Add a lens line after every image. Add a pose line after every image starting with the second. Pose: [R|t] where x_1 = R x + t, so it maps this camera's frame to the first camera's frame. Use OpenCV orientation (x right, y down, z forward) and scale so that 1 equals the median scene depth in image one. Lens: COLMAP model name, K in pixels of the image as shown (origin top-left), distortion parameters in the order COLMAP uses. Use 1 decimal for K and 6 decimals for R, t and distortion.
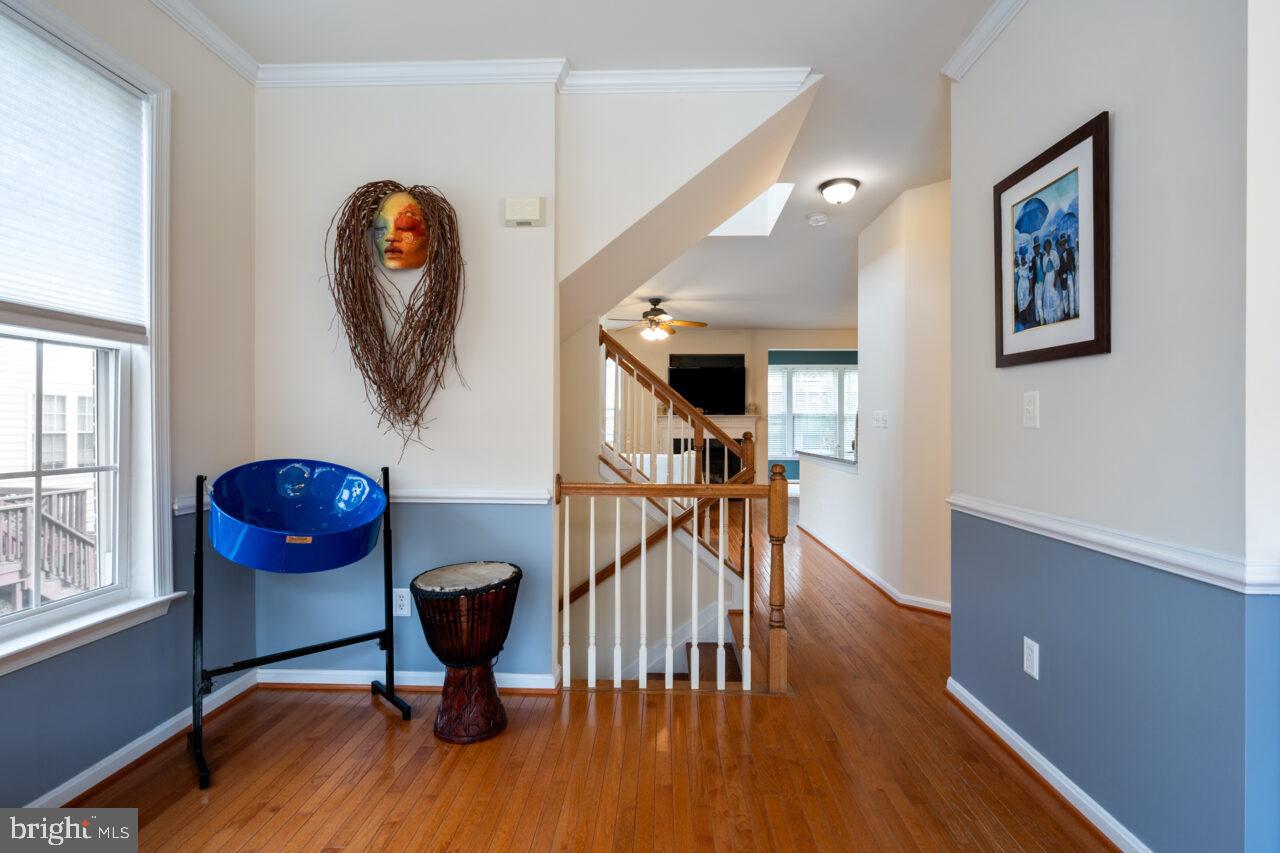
lens RADIAL K [[611.7, 0, 643.2], [0, 611.7, 427.0], [0, 0, 1]] dist [-0.006577, -0.000755]
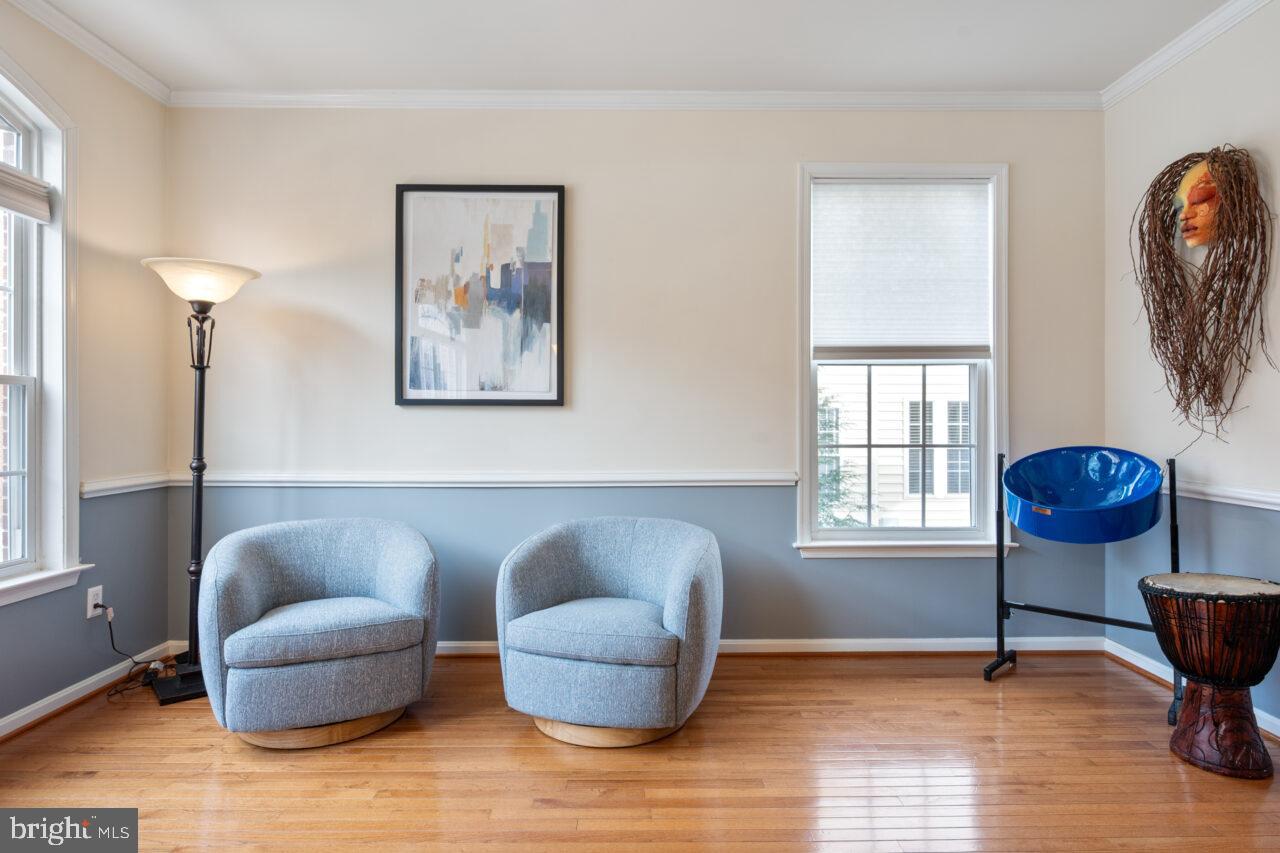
lens RADIAL K [[701.9, 0, 640.4], [0, 701.9, 417.1], [0, 0, 1]] dist [-0.005448, -0.002999]
pose [[0.033495, -0.004942, -0.999427, 0.676909], [-0.002014, 0.999985, -0.005012, 0.007108], [0.999437, 0.002180, 0.033484, 0.132978]]
